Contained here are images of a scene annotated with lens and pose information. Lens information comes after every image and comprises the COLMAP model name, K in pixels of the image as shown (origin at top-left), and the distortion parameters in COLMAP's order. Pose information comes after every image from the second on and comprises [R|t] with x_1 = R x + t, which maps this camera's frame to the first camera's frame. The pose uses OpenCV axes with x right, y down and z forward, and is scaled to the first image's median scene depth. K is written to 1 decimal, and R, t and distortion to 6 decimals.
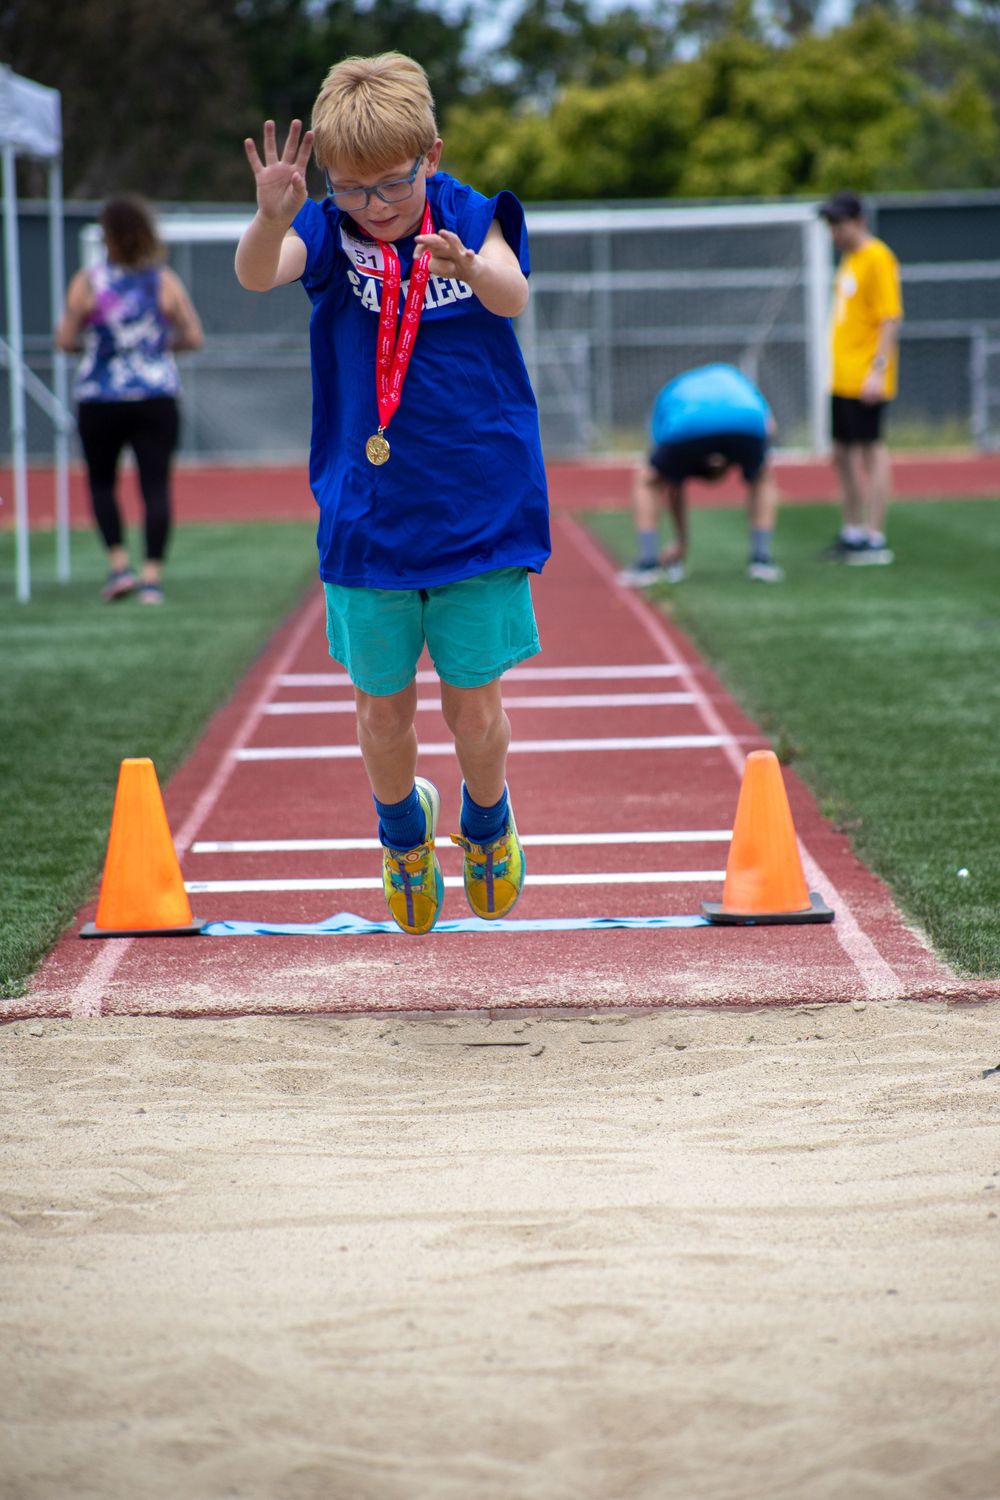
lens RADIAL K [[5730.5, 0, 505.1], [0, 5730.5, 1030.3], [0, 0, 1]] dist [0.556800, -6.333467]
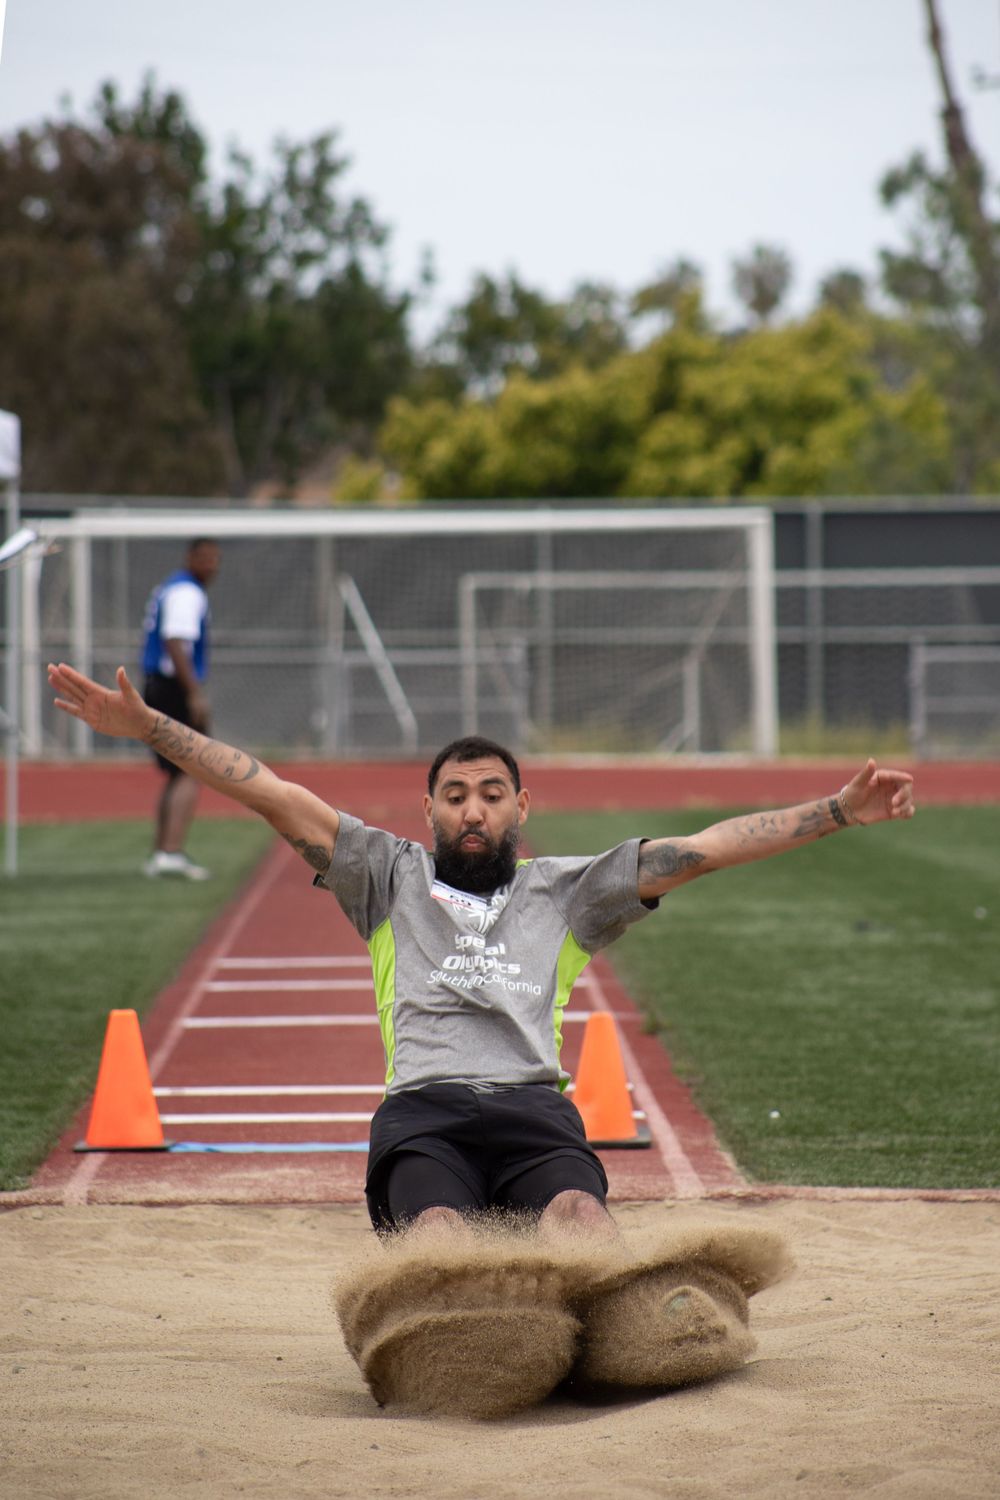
lens RADIAL K [[6845.9, 0, 587.1], [0, 6845.9, 752.2], [0, 0, 1]] dist [0.092803, 6.467672]
pose [[0.999759, 0.013191, 0.017523, 0.011852], [-0.011430, 0.995212, -0.097073, 0.037286], [-0.018720, 0.096849, 0.995123, -0.461522]]
